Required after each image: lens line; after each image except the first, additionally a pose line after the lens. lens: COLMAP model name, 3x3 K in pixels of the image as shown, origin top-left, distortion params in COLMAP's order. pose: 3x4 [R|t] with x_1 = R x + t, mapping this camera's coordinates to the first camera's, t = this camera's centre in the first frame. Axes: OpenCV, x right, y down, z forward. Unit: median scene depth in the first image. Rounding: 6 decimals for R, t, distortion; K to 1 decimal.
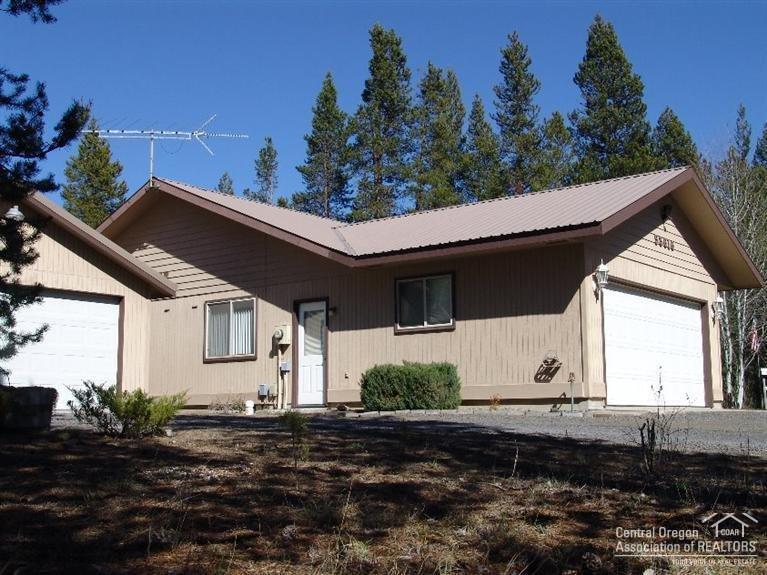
lens RADIAL K [[970.2, 0, 382.2], [0, 970.2, 288.3], [0, 0, 1]] dist [-0.021525, 0.000000]
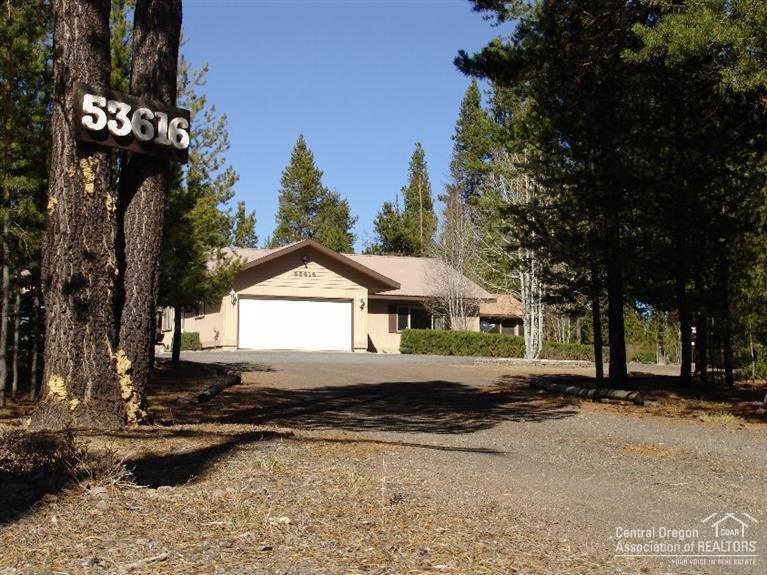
lens RADIAL K [[1284.2, 0, 383.7], [0, 1284.2, 286.4], [0, 0, 1]] dist [0.050053, 0.000000]
pose [[0.897264, -0.032798, -0.440275, 1.703074], [0.054163, 0.997881, 0.036046, -0.112903], [0.438160, -0.056190, 0.897139, -1.476129]]
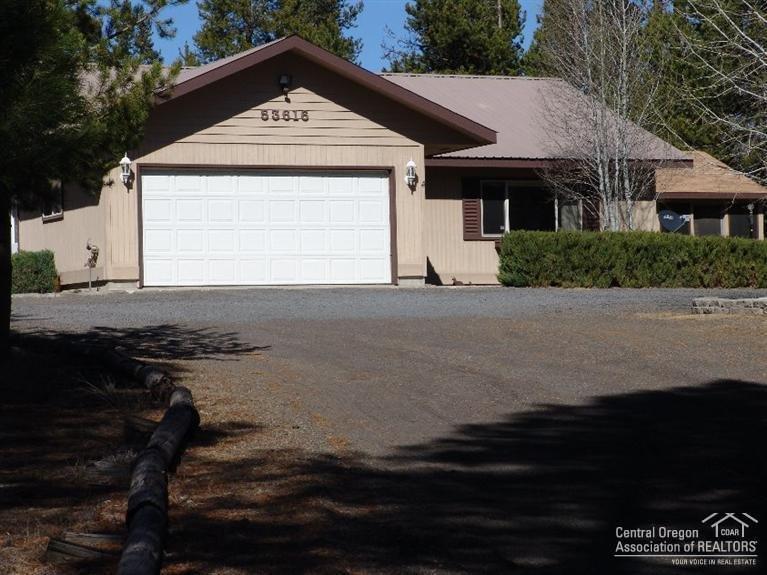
lens RADIAL K [[2336.3, 0, 384.0], [0, 2336.3, 288.1], [0, 0, 1]] dist [0.214330, 0.000000]
pose [[0.896570, -0.030895, -0.441823, 1.403775], [0.081236, 0.992112, 0.095474, -0.090842], [0.435388, -0.121491, 0.892007, -1.048299]]
